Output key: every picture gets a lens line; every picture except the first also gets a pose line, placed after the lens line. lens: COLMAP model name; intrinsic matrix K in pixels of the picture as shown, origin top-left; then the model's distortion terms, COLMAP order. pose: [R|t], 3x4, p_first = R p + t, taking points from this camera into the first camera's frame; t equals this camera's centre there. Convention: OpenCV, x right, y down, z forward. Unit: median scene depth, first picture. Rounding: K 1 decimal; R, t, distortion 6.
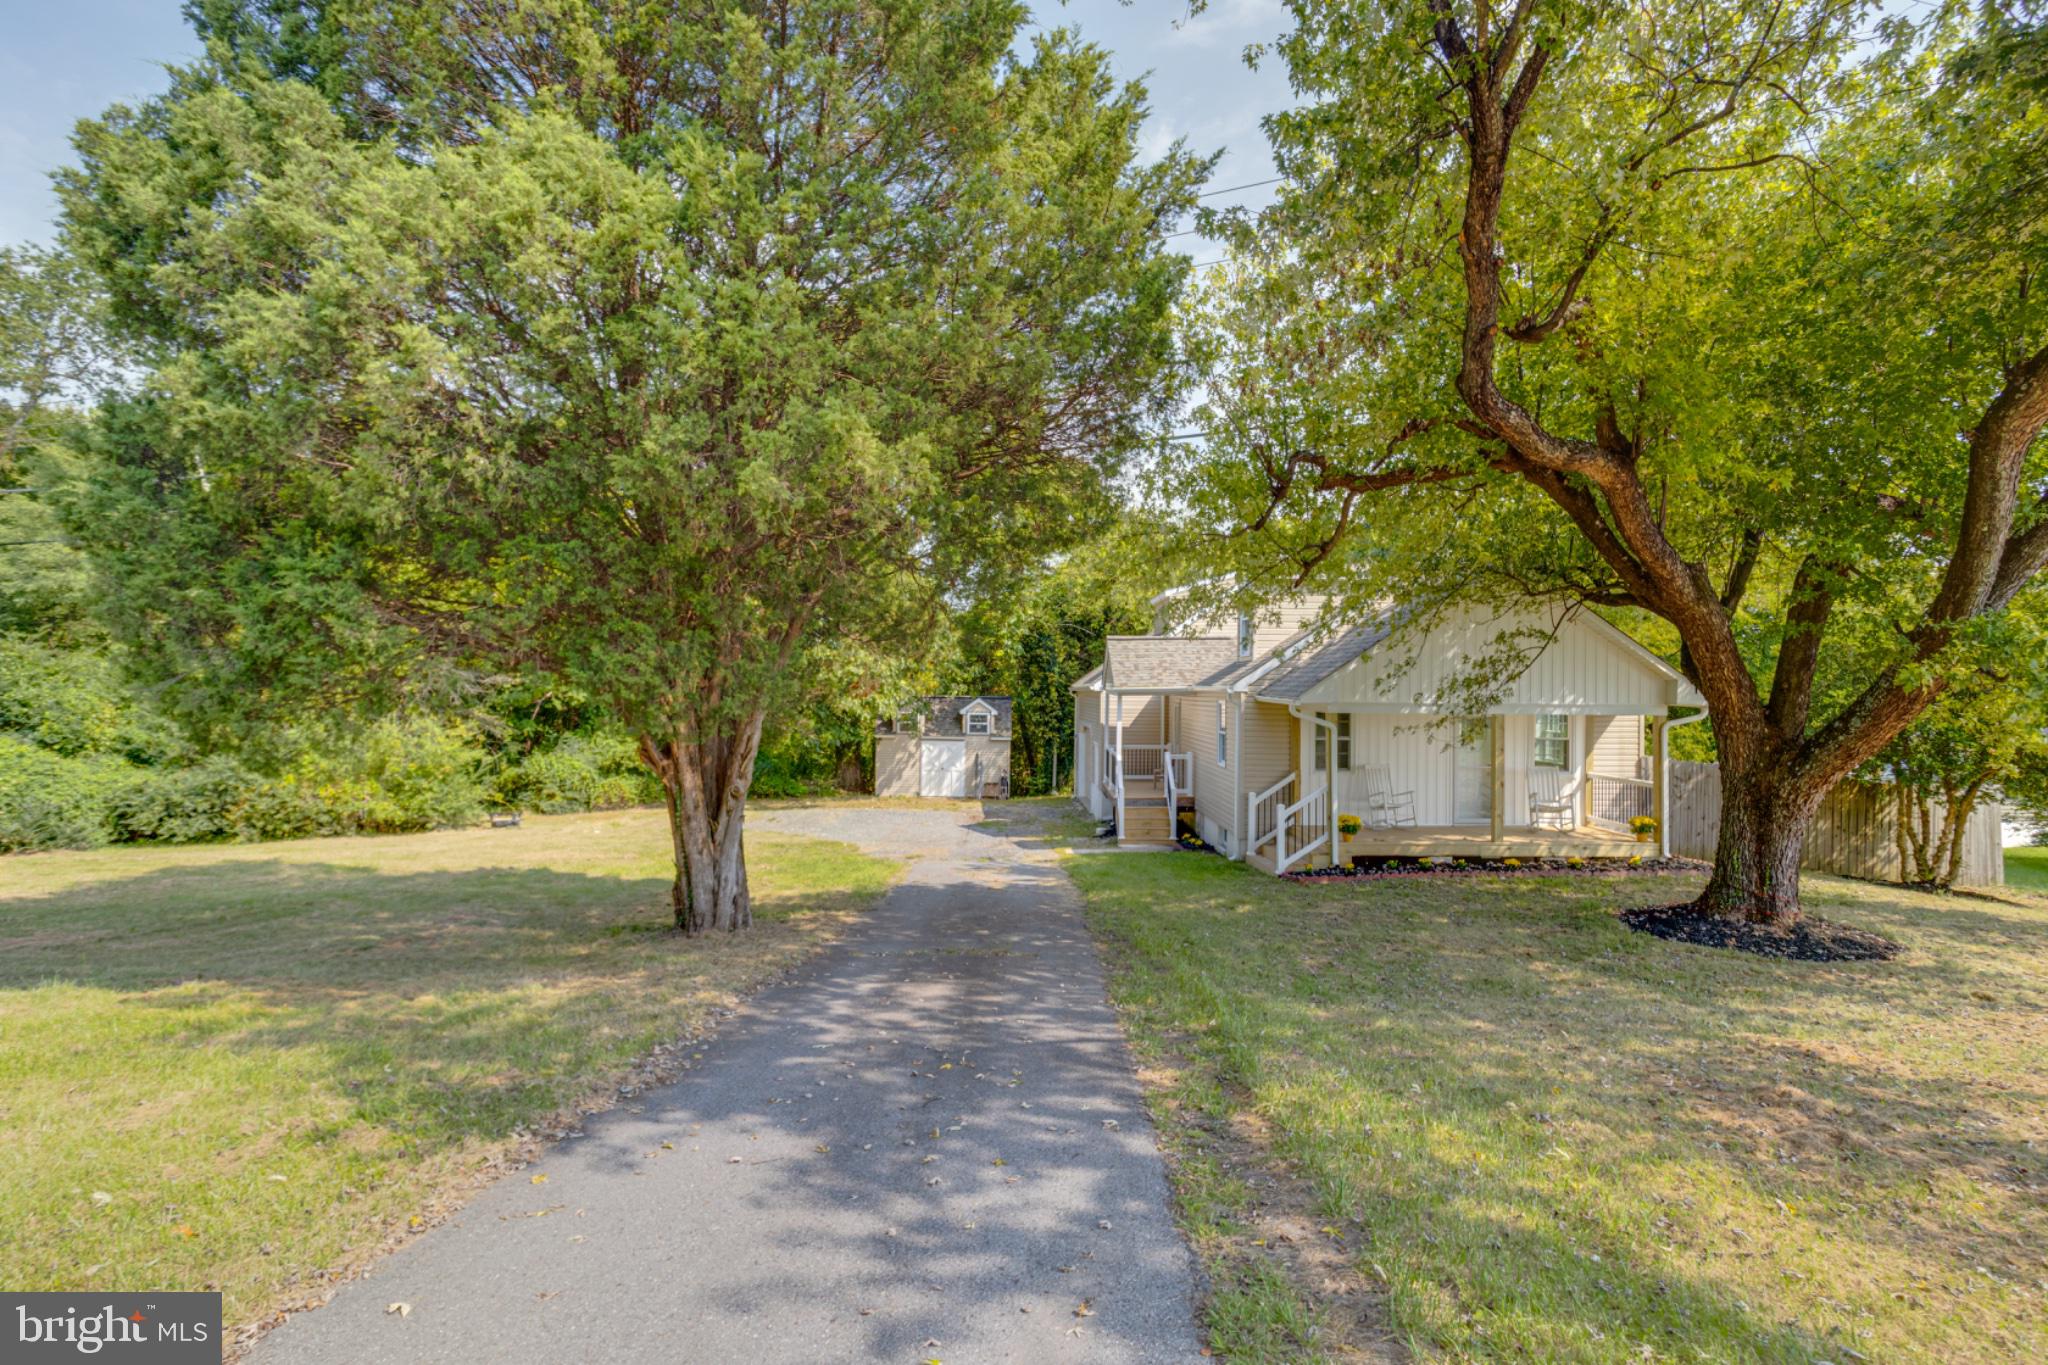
lens RADIAL K [[1015.6, 0, 1004.9], [0, 1015.6, 680.4], [0, 0, 1]] dist [-0.051687, 0.034295]
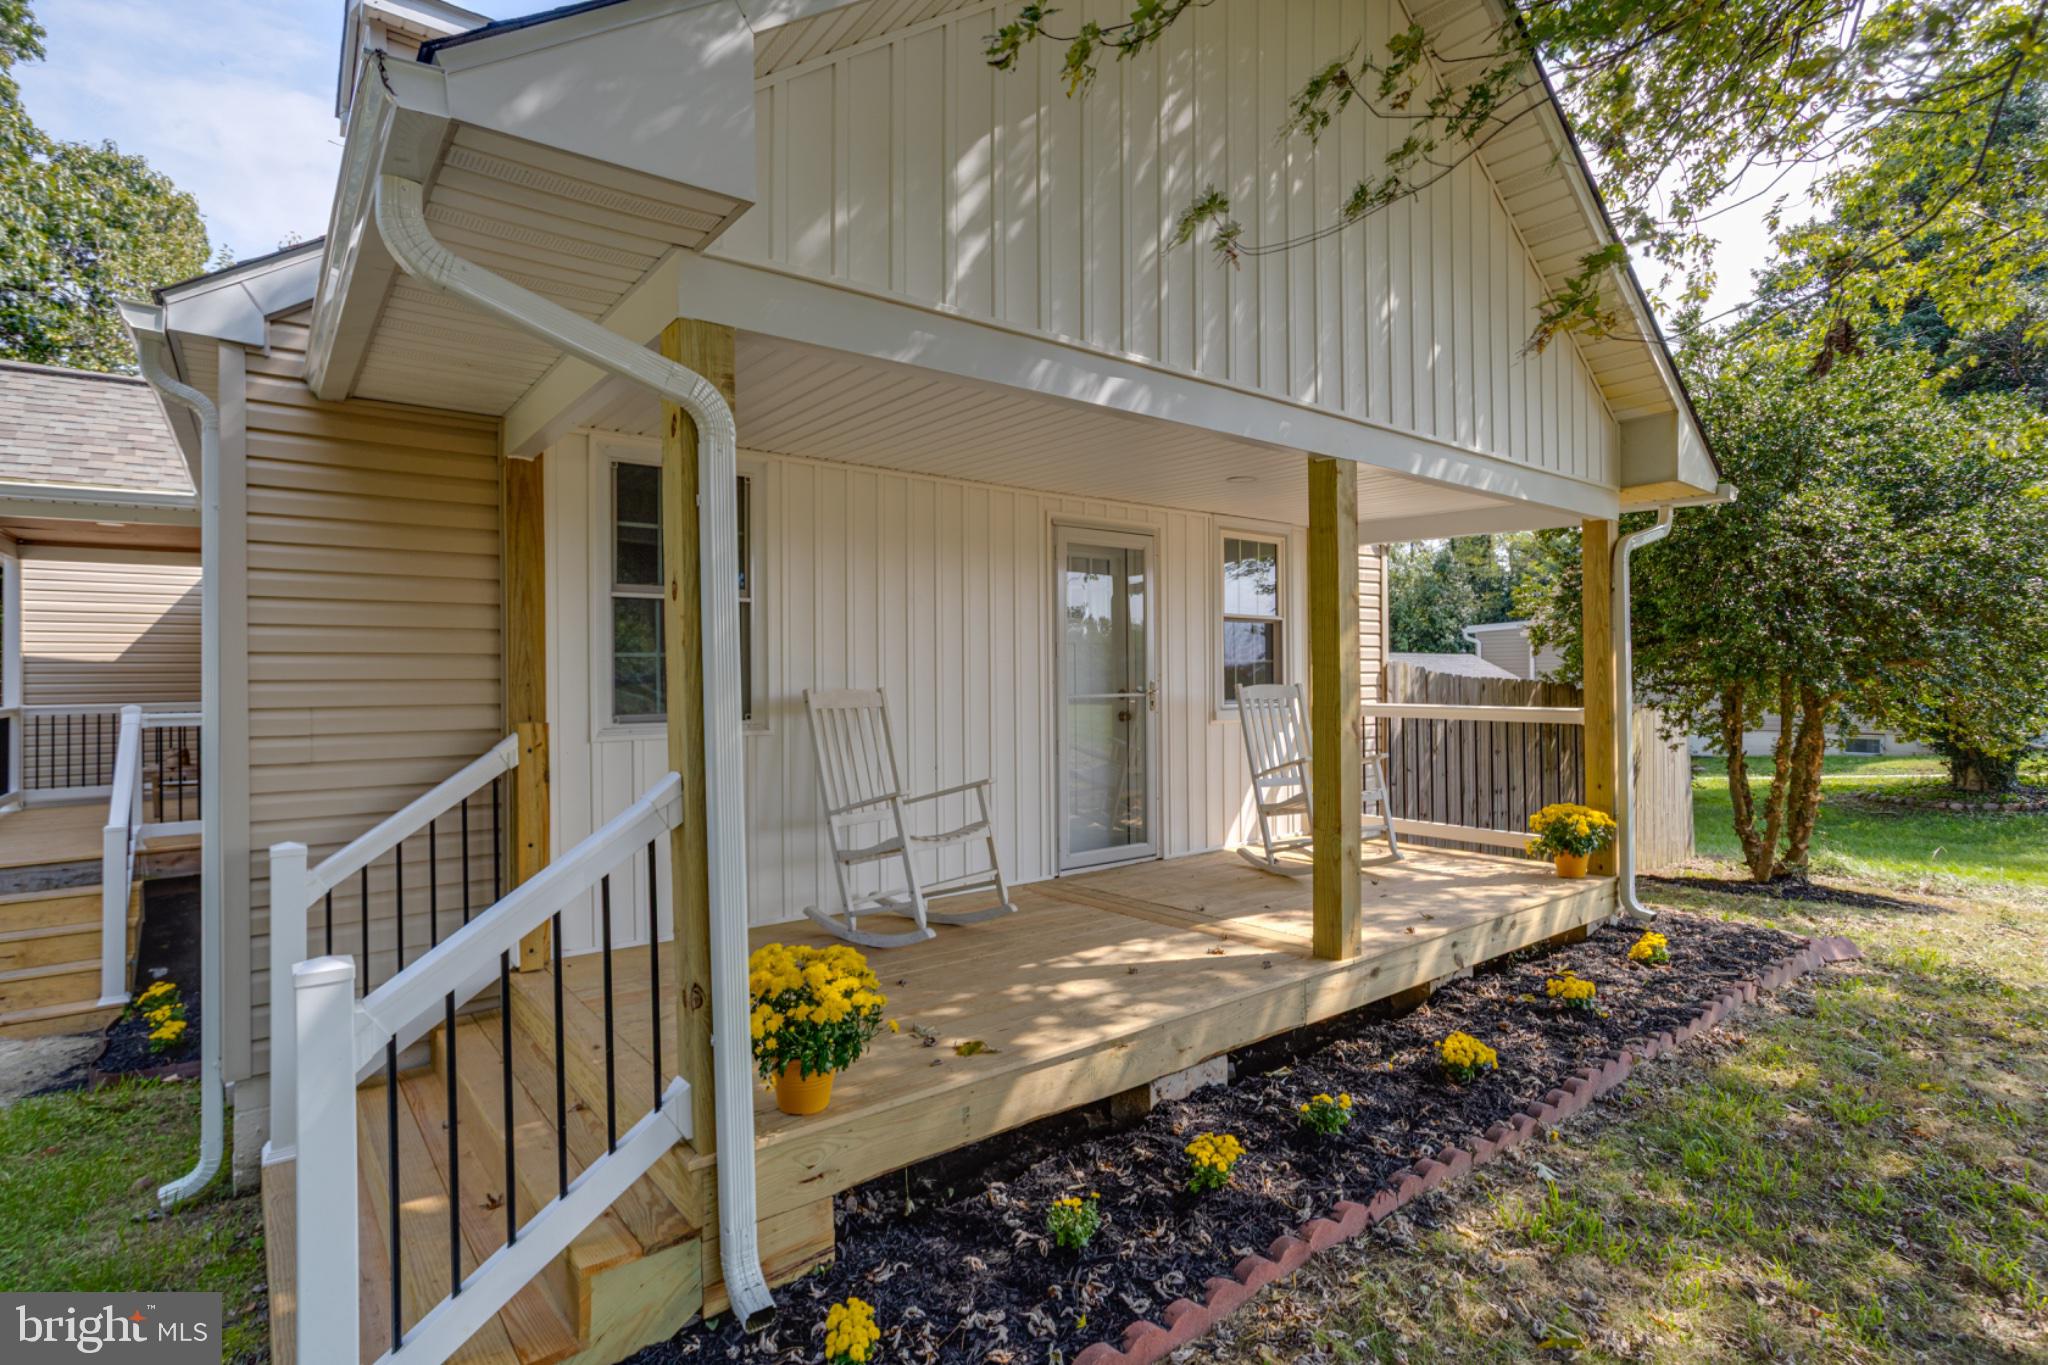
lens RADIAL K [[1015.6, 0, 1004.9], [0, 1015.6, 680.4], [0, 0, 1]] dist [-0.051687, 0.034295]
pose [[0.800638, -0.003675, 0.599138, 0.241492], [0.003025, 0.999993, 0.002093, 0.080186], [-0.599141, 0.000137, 0.800643, 0.767322]]
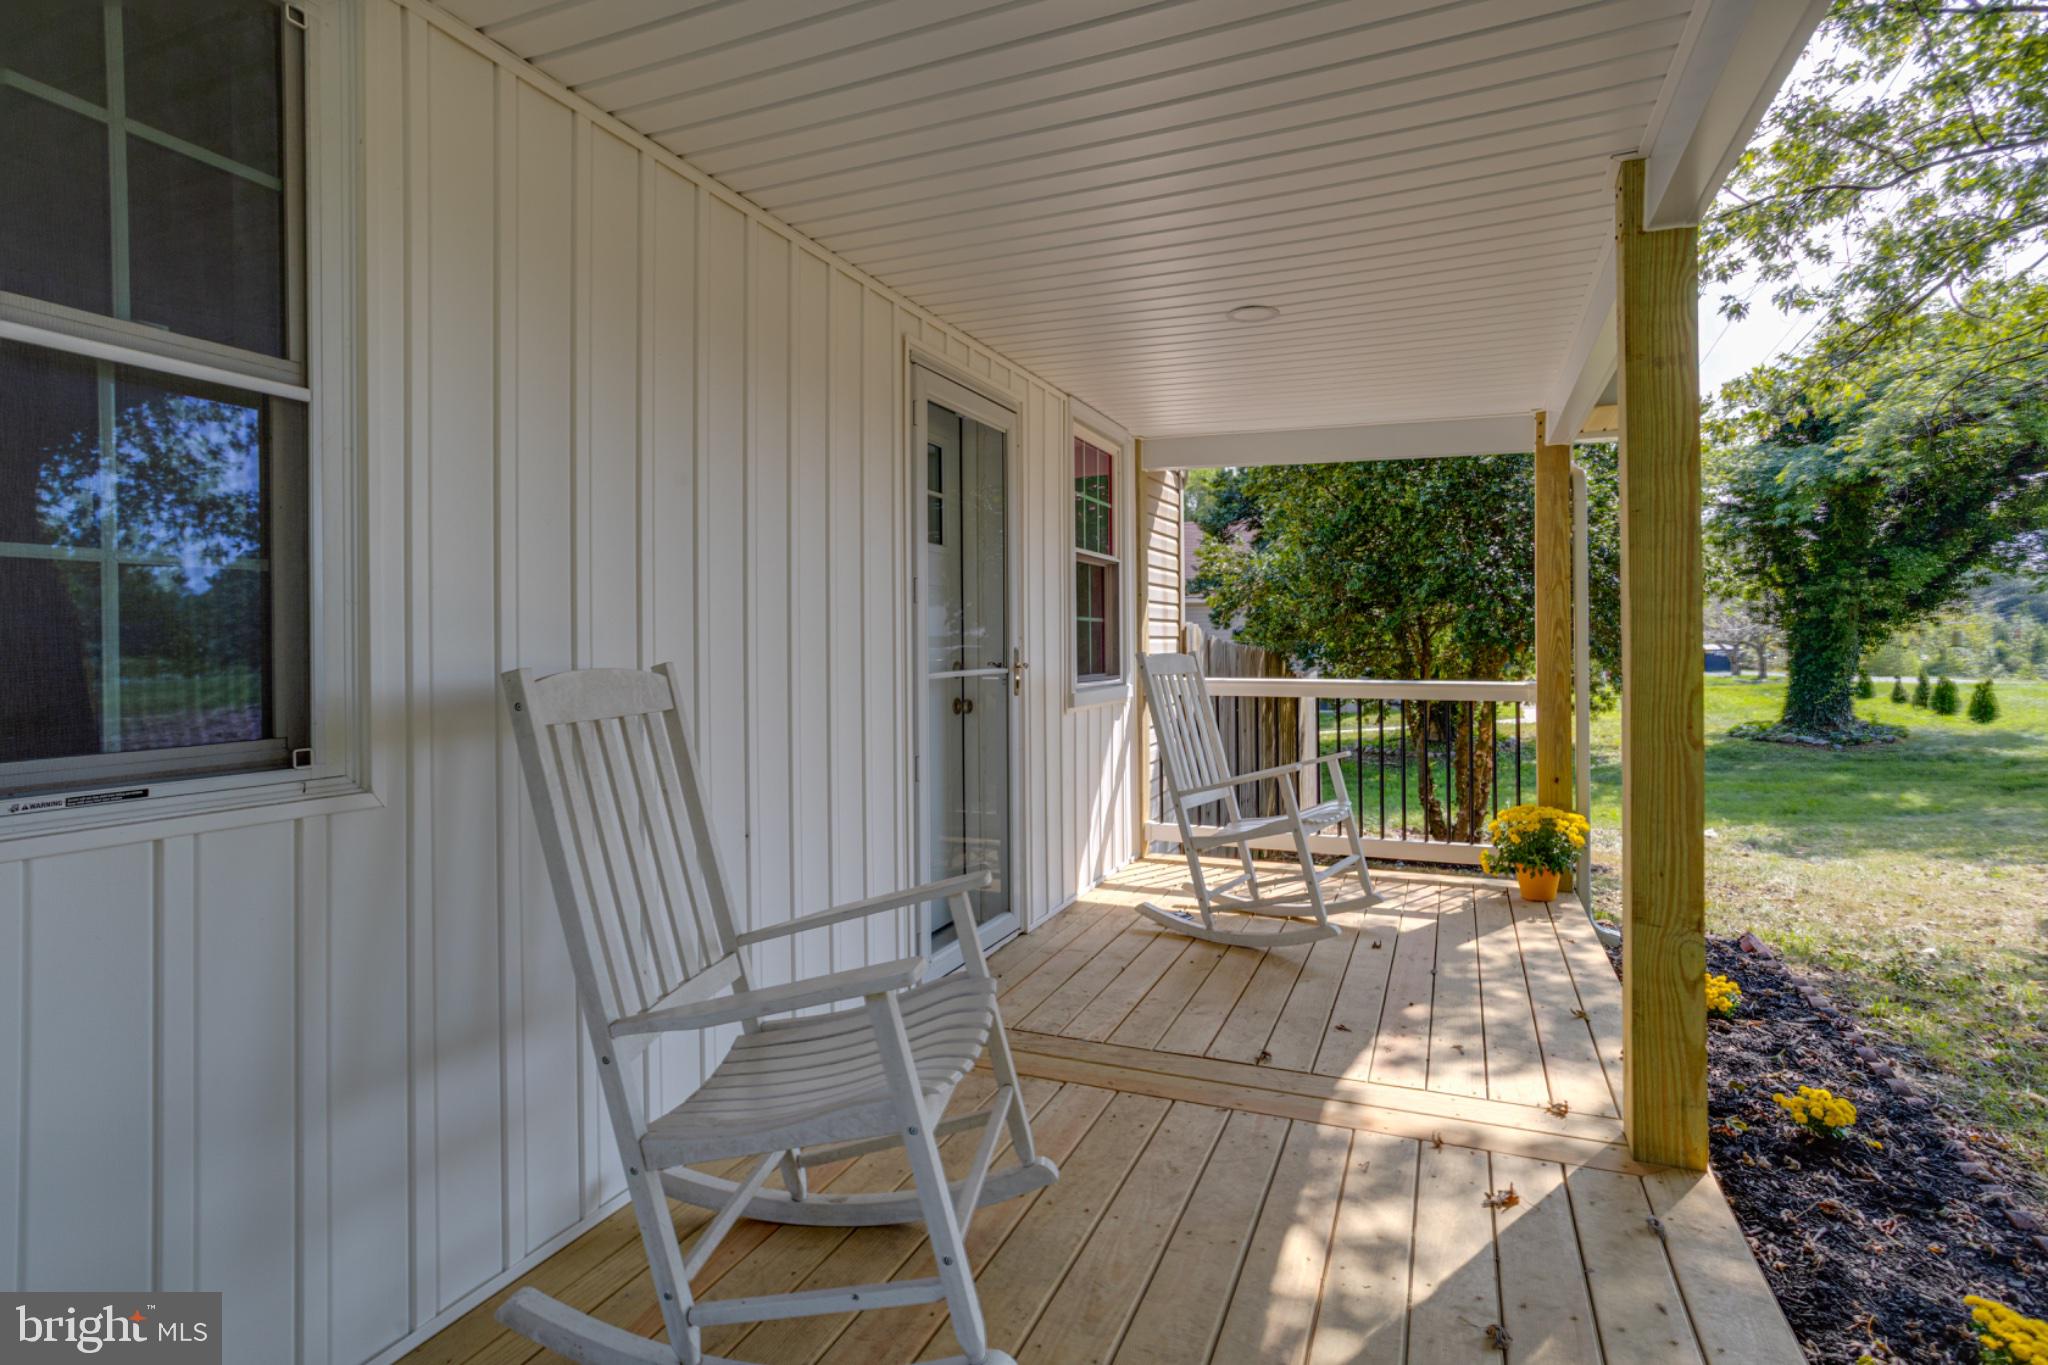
lens RADIAL K [[1015.6, 0, 1004.9], [0, 1015.6, 680.4], [0, 0, 1]] dist [-0.051687, 0.034295]
pose [[0.443425, -0.030794, 0.895782, 0.292592], [0.003509, 0.999462, 0.032621, 0.080944], [-0.896305, -0.011322, 0.443294, 0.915356]]
